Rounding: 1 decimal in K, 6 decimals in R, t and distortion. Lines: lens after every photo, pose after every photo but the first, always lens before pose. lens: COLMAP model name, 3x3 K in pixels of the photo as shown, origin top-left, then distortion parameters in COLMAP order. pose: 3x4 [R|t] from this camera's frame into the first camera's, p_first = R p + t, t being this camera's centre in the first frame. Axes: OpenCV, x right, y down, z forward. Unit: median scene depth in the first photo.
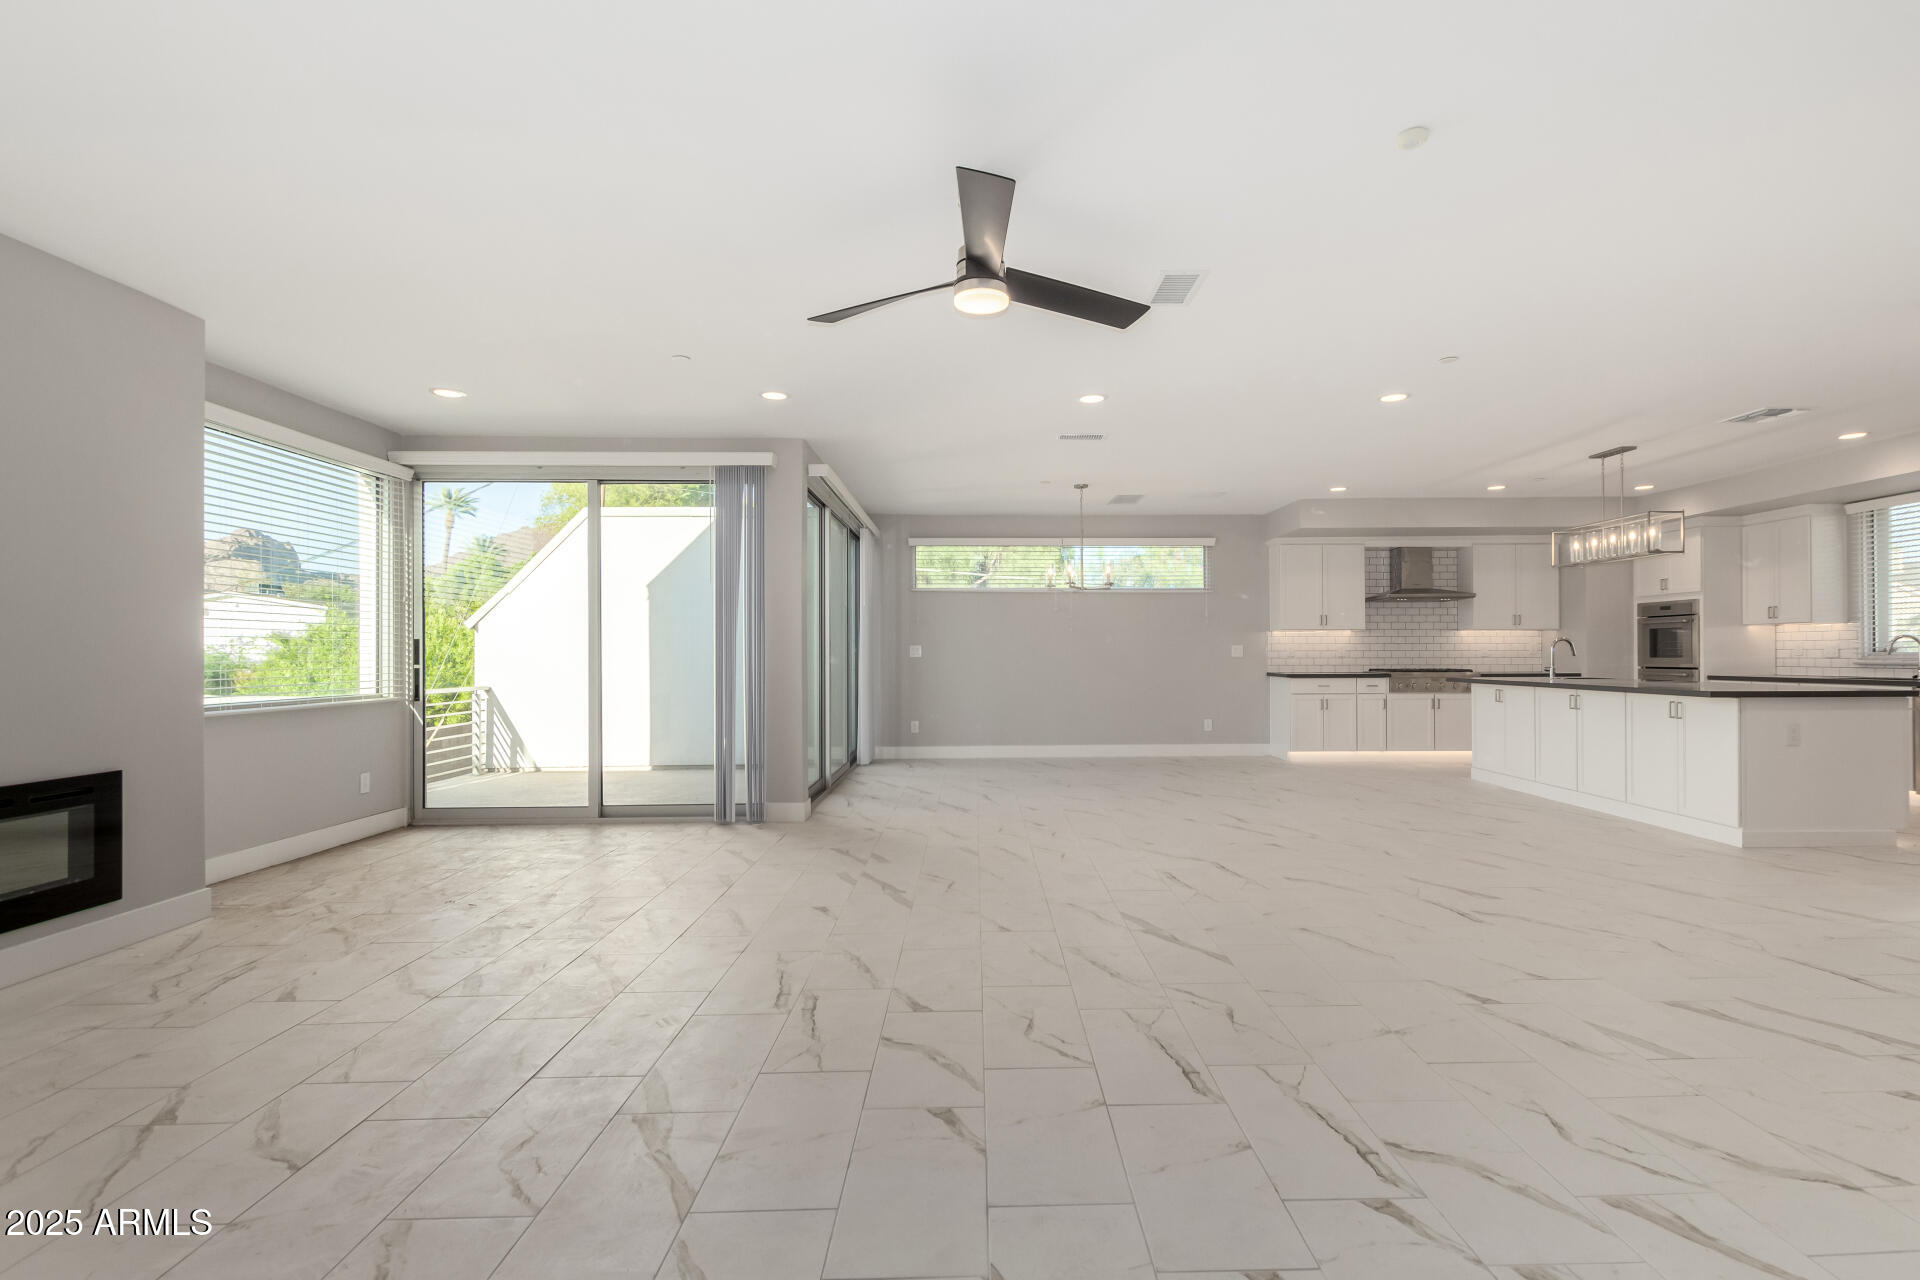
lens RADIAL K [[922.9, 0, 970.3], [0, 922.9, 658.0], [0, 0, 1]] dist [0.002705, 0.000199]
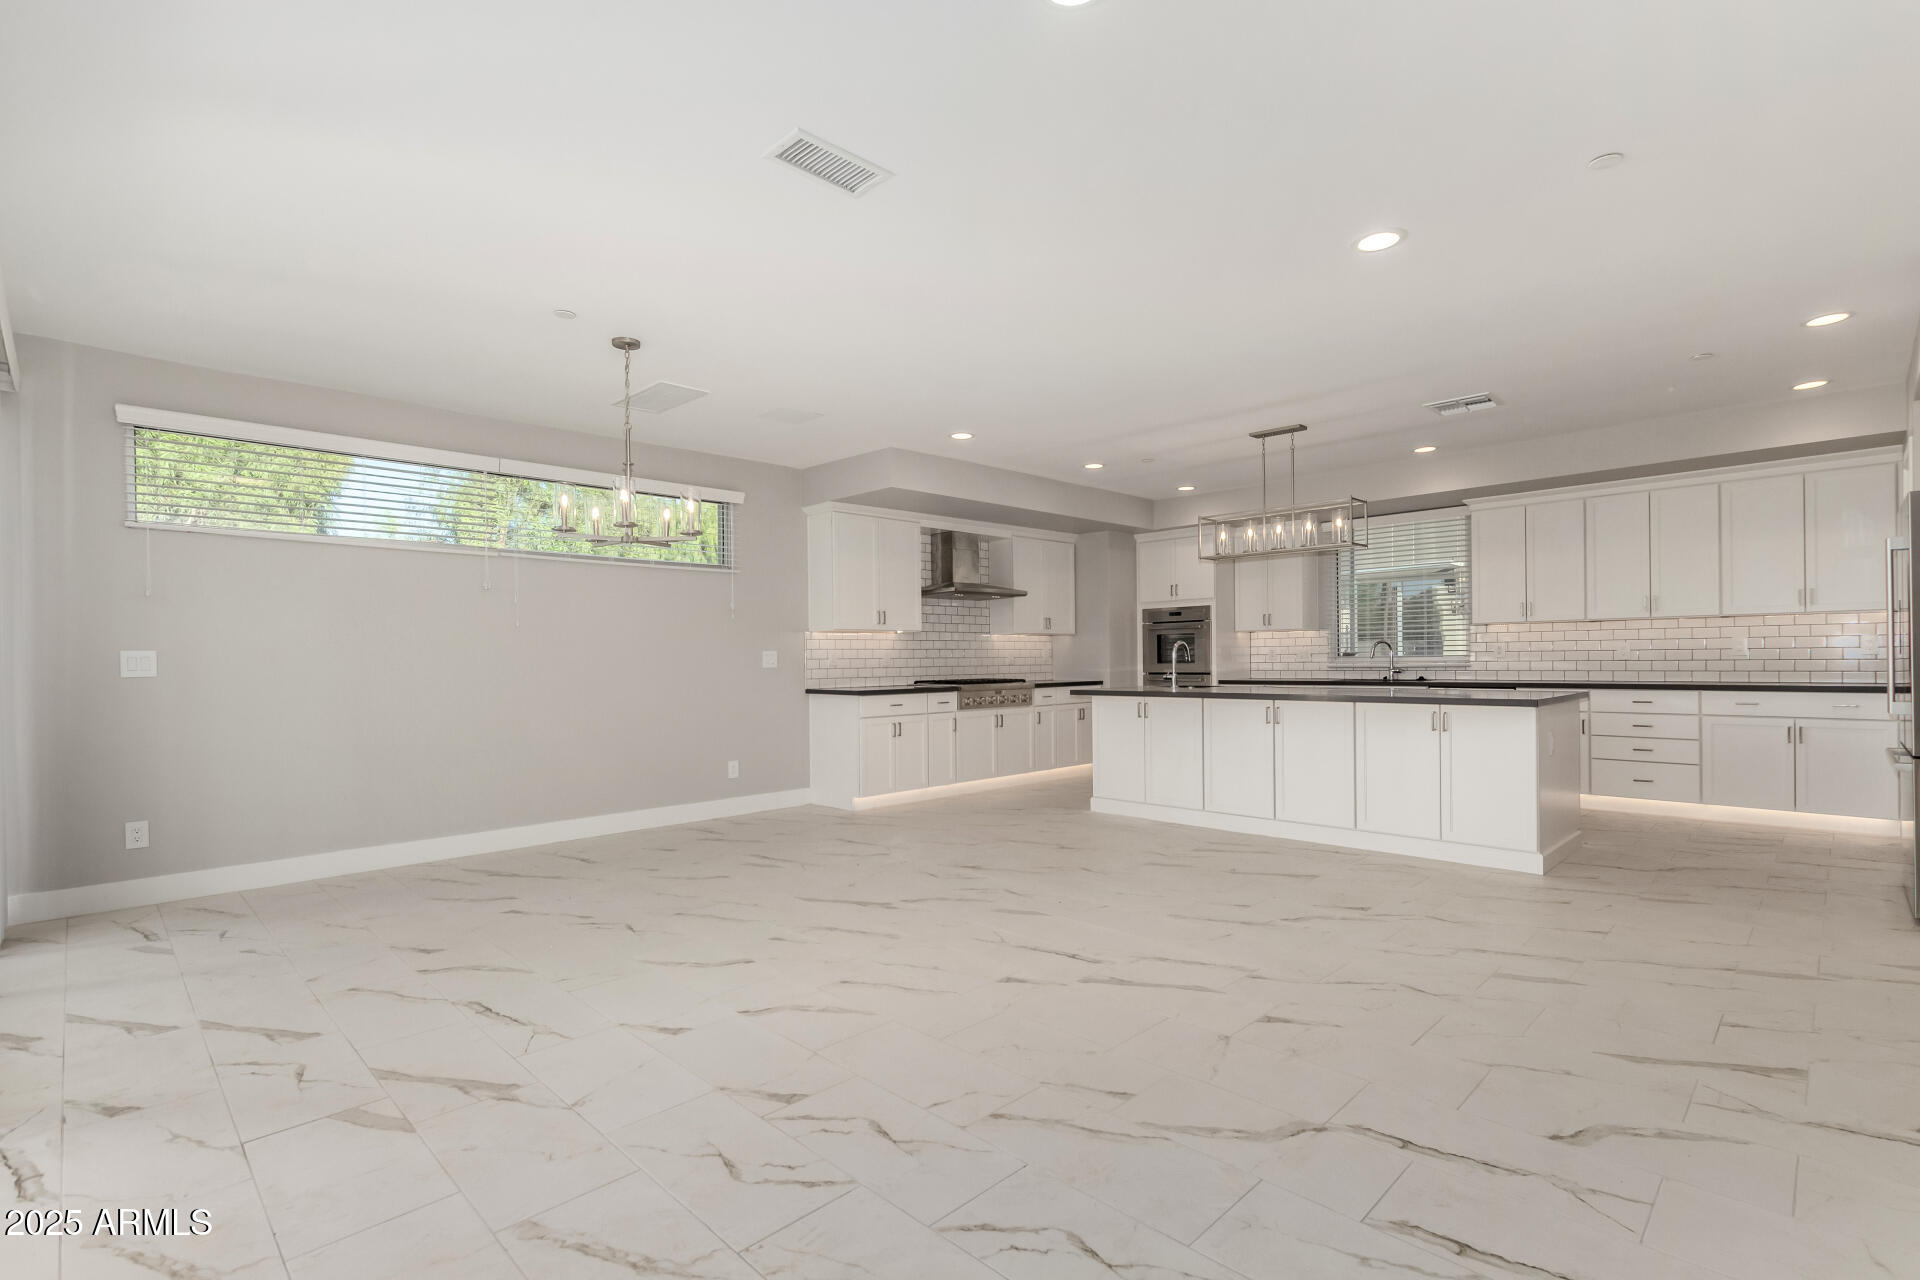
lens RADIAL K [[900.6, 0, 982.0], [0, 900.6, 662.2], [0, 0, 1]] dist [0.000607, -0.000022]
pose [[0.698947, -0.007079, 0.715139, -0.092258], [0.013118, 0.999910, -0.002923, -0.001390], [-0.715053, 0.011424, 0.698976, 0.443385]]
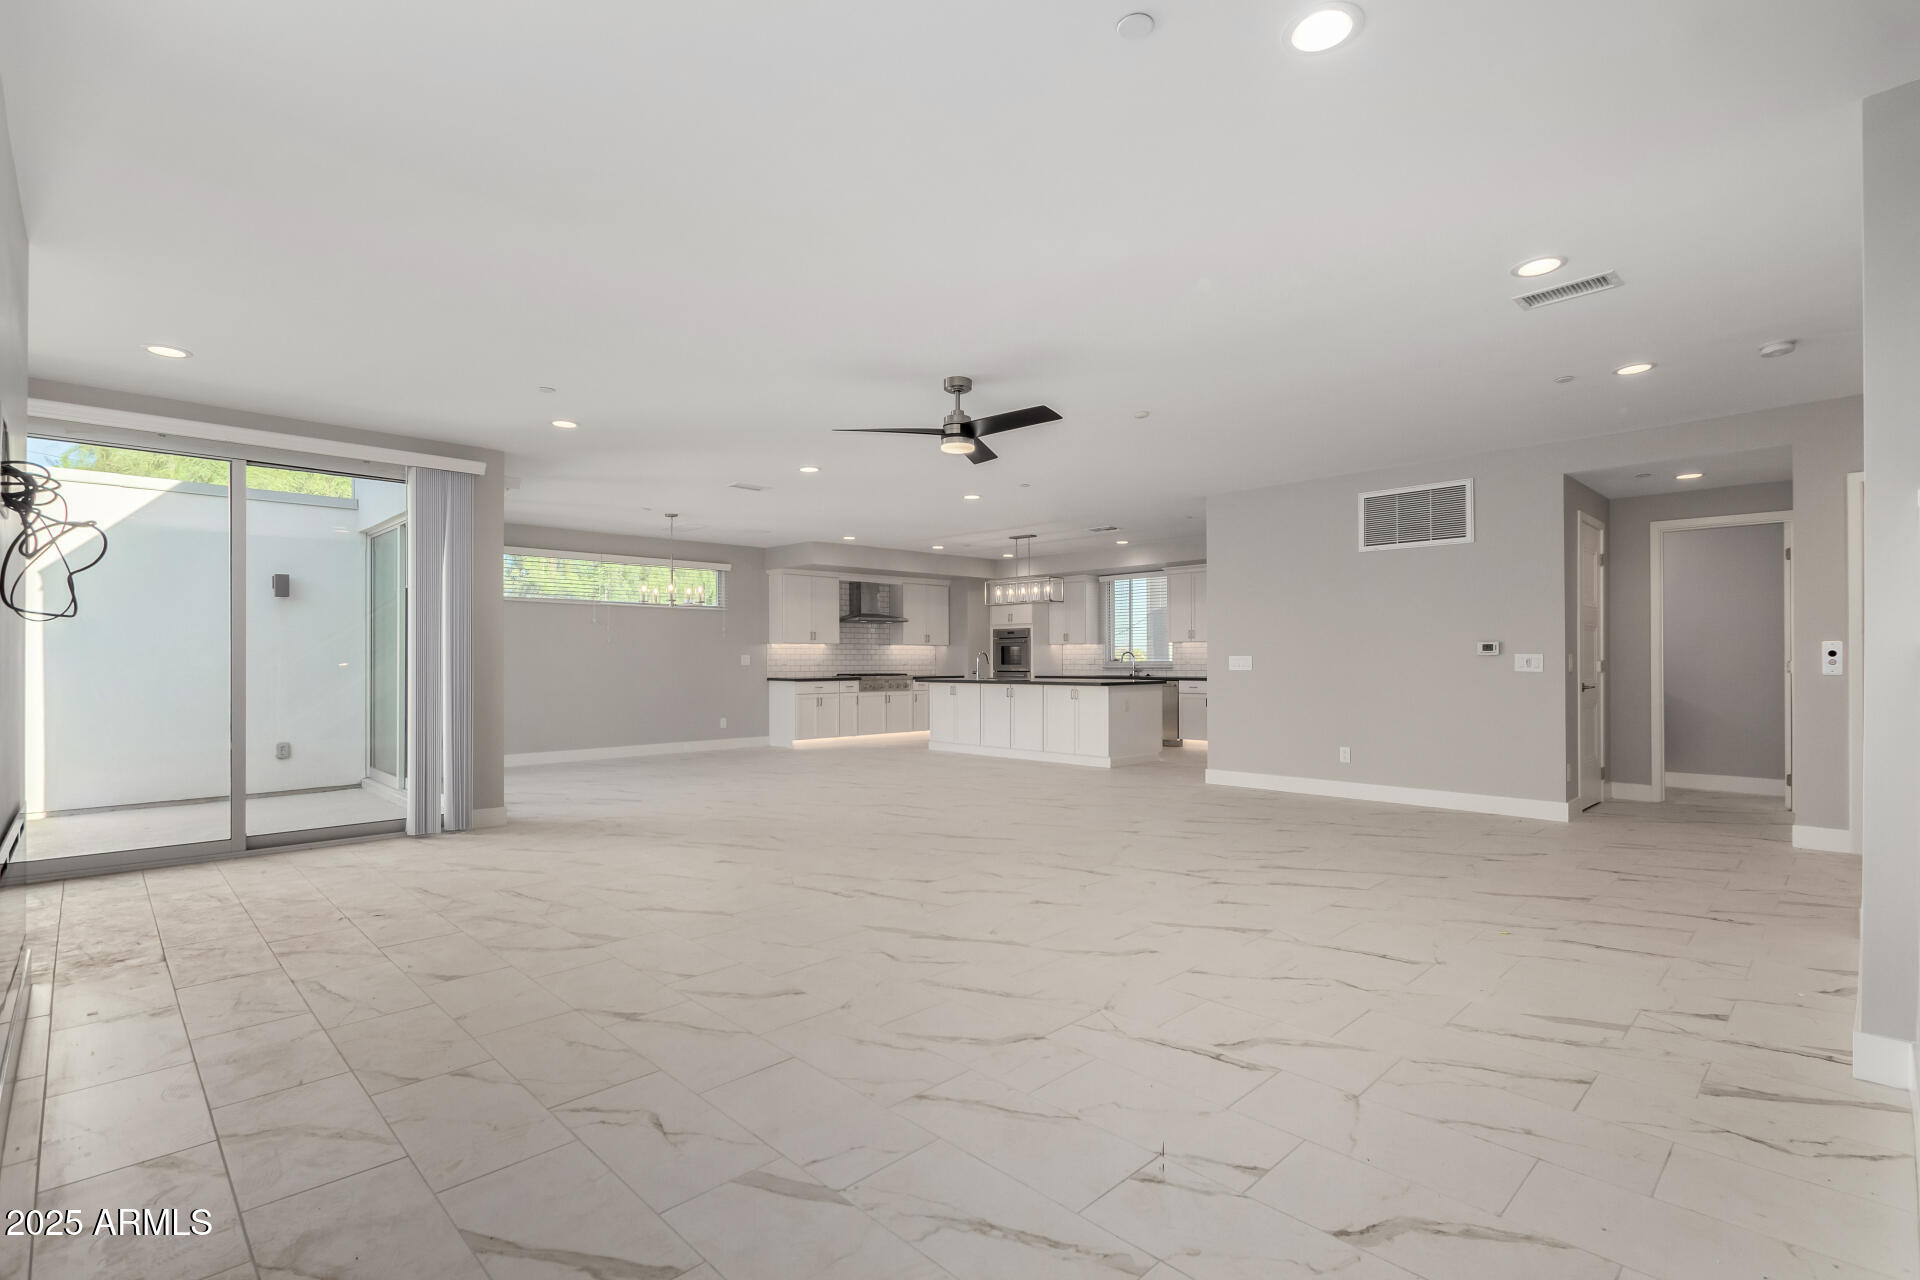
lens RADIAL K [[922.9, 0, 970.3], [0, 922.9, 658.0], [0, 0, 1]] dist [0.002705, 0.000199]
pose [[0.719097, 0.003698, 0.694900, -0.358809], [0.004601, 0.999939, -0.010083, 0.003440], [-0.694894, 0.010448, 0.719036, -0.066062]]
